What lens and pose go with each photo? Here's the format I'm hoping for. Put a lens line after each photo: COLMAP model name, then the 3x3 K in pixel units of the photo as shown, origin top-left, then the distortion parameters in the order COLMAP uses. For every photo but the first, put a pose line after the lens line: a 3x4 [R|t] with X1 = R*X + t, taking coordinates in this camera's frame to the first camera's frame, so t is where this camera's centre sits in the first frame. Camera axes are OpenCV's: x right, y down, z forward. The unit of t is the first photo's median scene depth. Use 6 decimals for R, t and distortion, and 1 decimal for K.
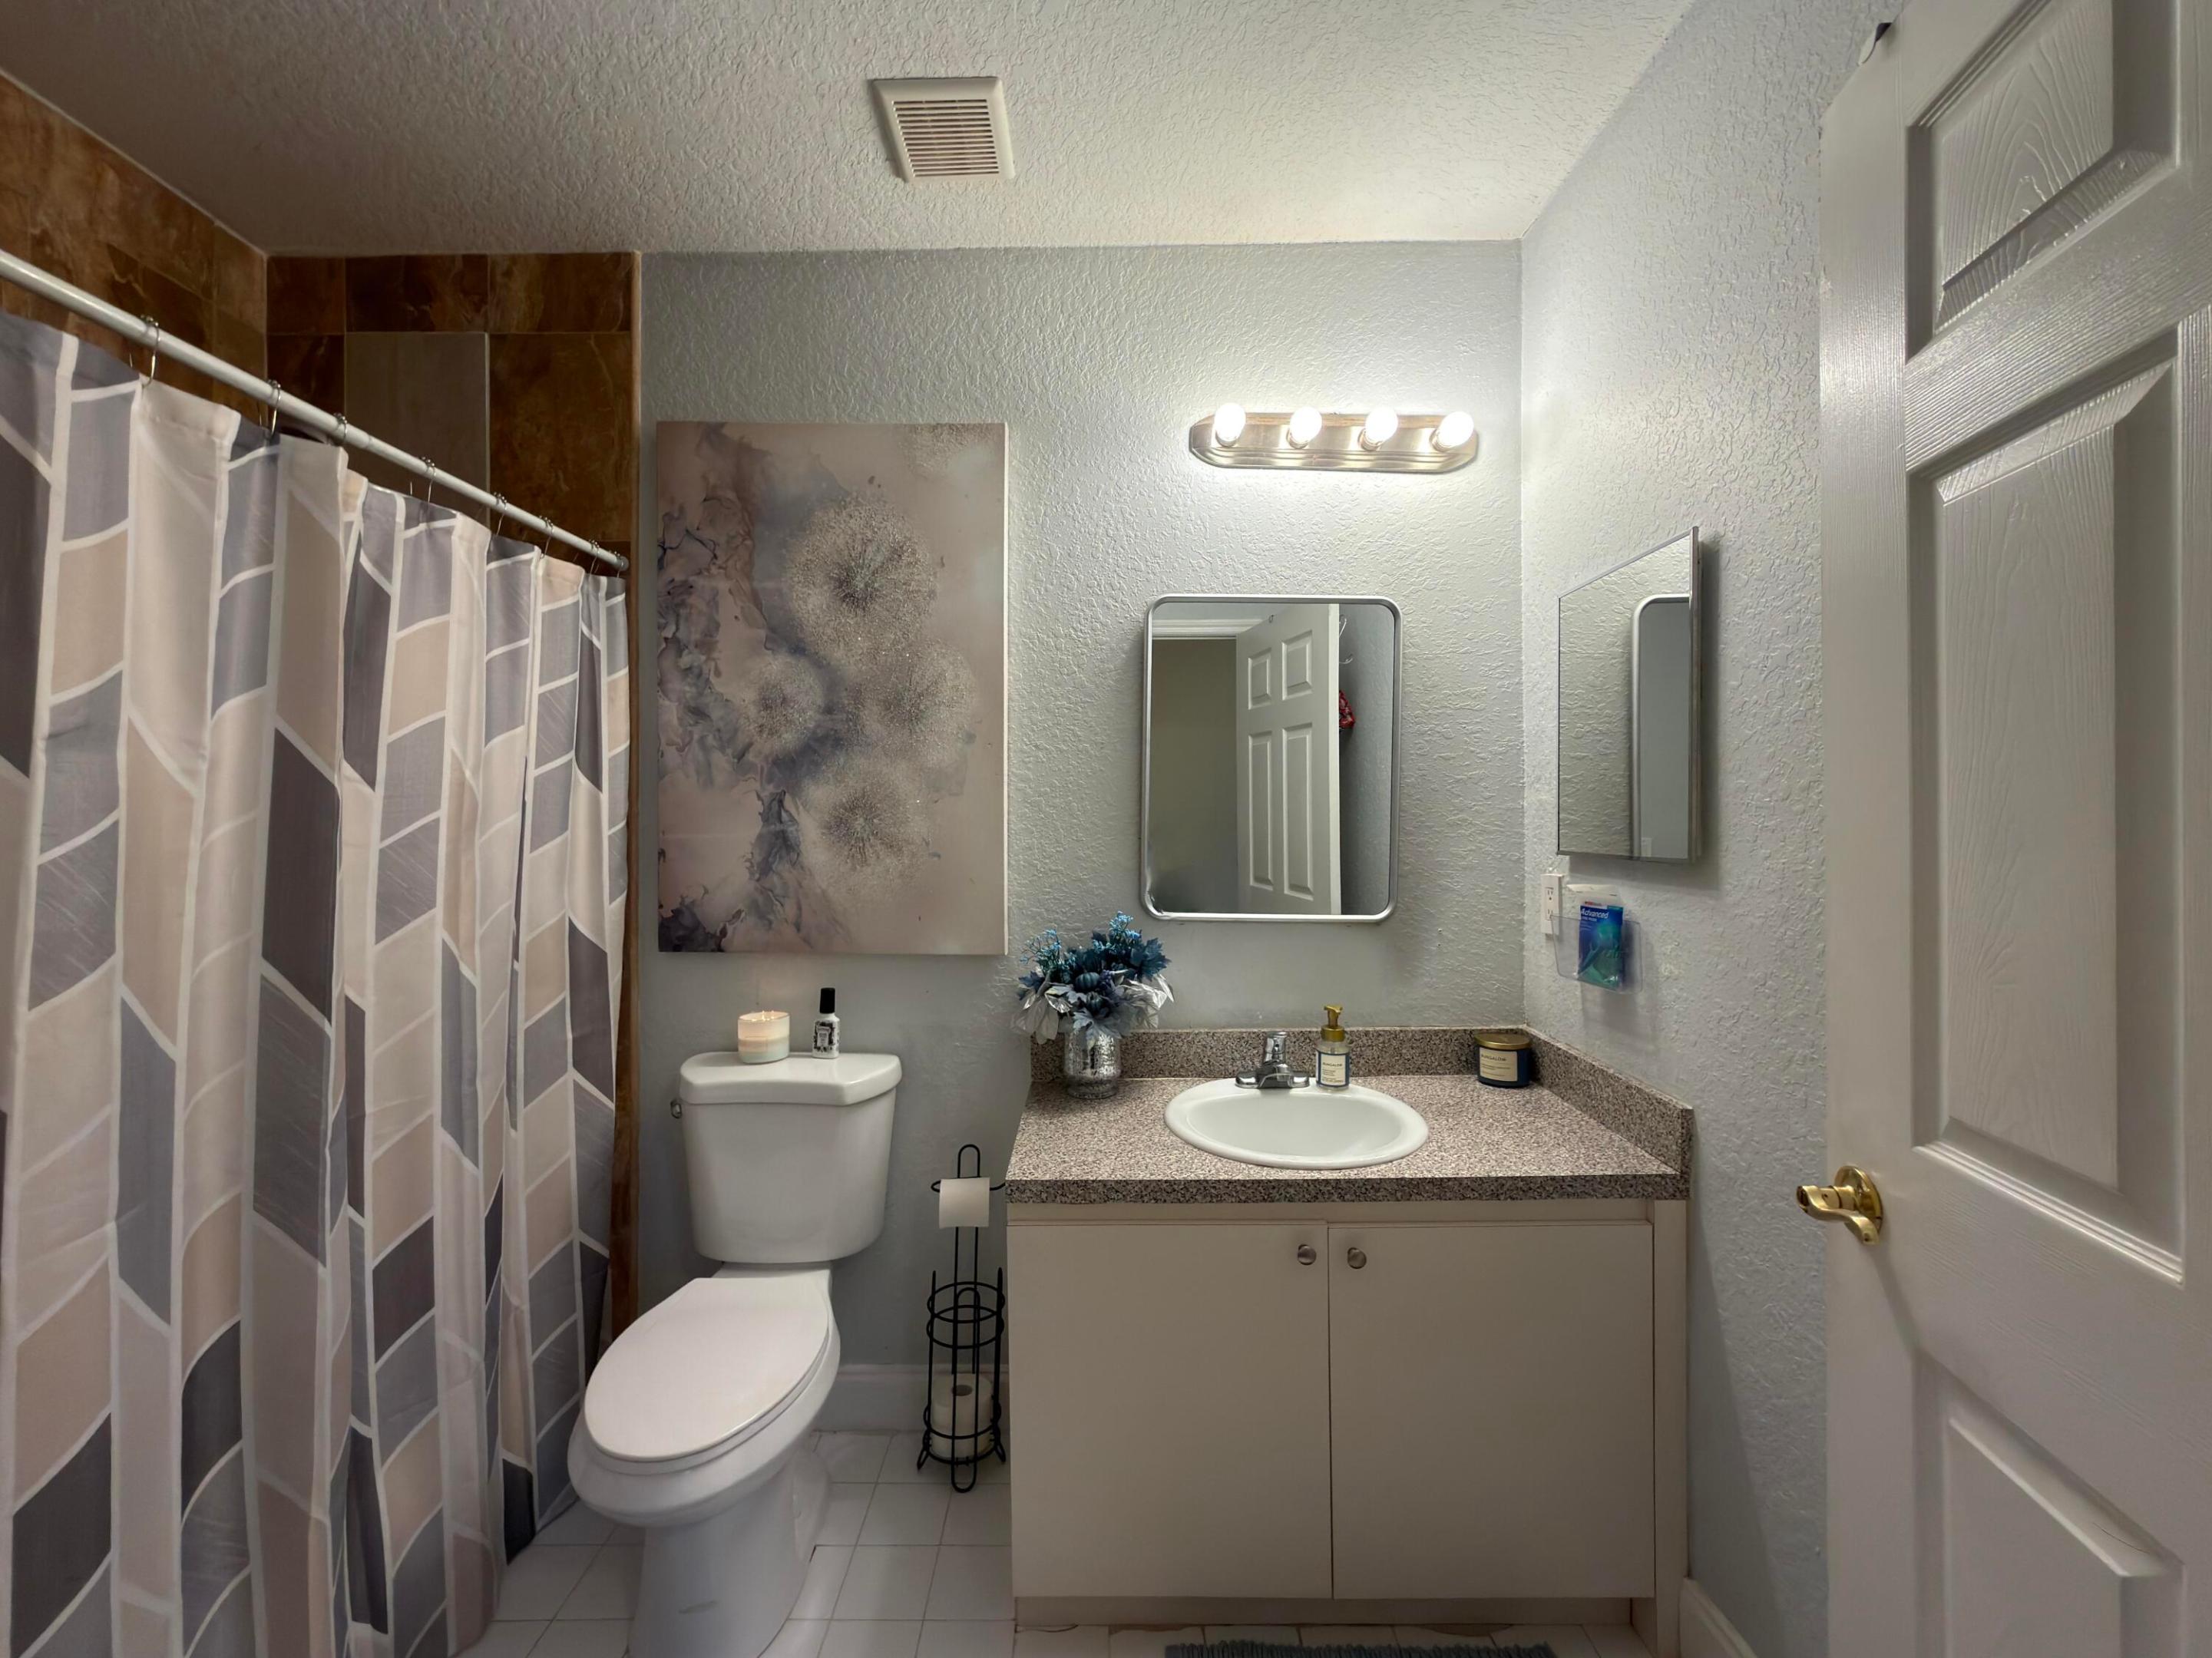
lens RADIAL K [[815.0, 0, 1103.1], [0, 815.0, 848.1], [0, 0, 1]] dist [-0.000182, 0.000018]
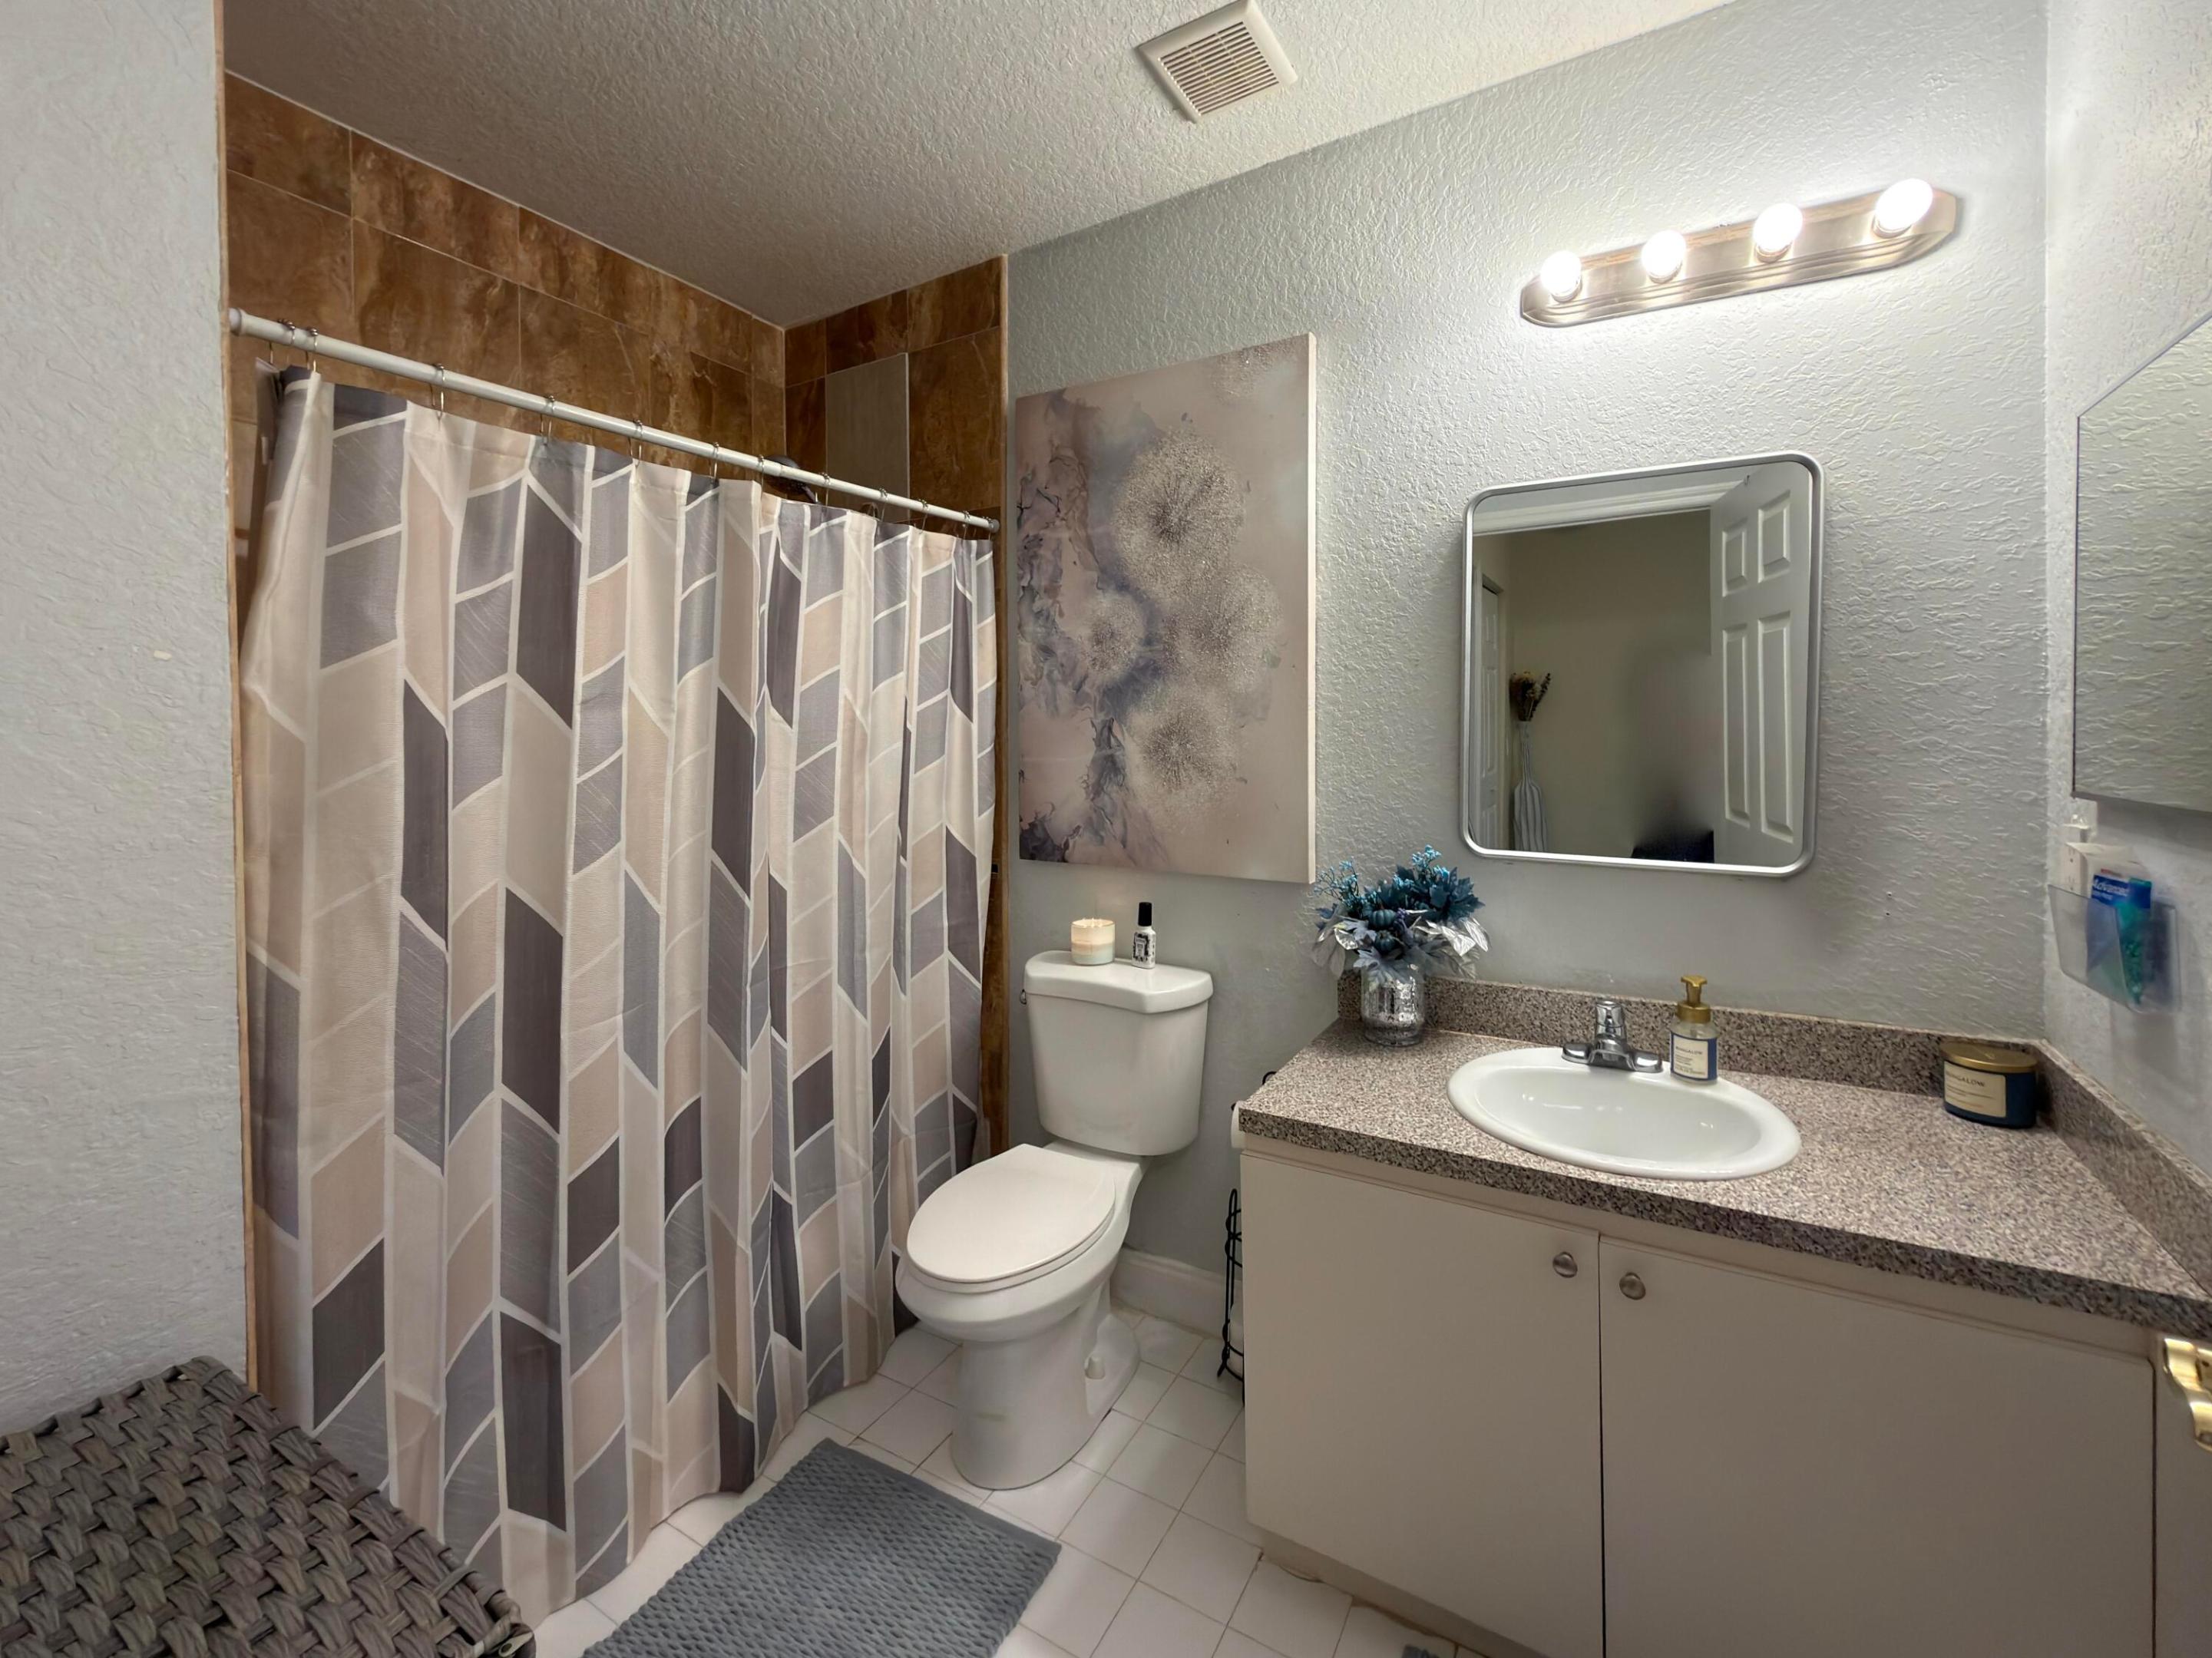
lens RADIAL K [[832.5, 0, 1108.7], [0, 832.5, 778.0], [0, 0, 1]] dist [-0.000891, -0.000035]
pose [[0.887347, 0.015215, -0.460851, 0.143627], [-0.008725, 0.999831, 0.016209, -0.010354], [0.461020, -0.010362, 0.887329, 0.013959]]
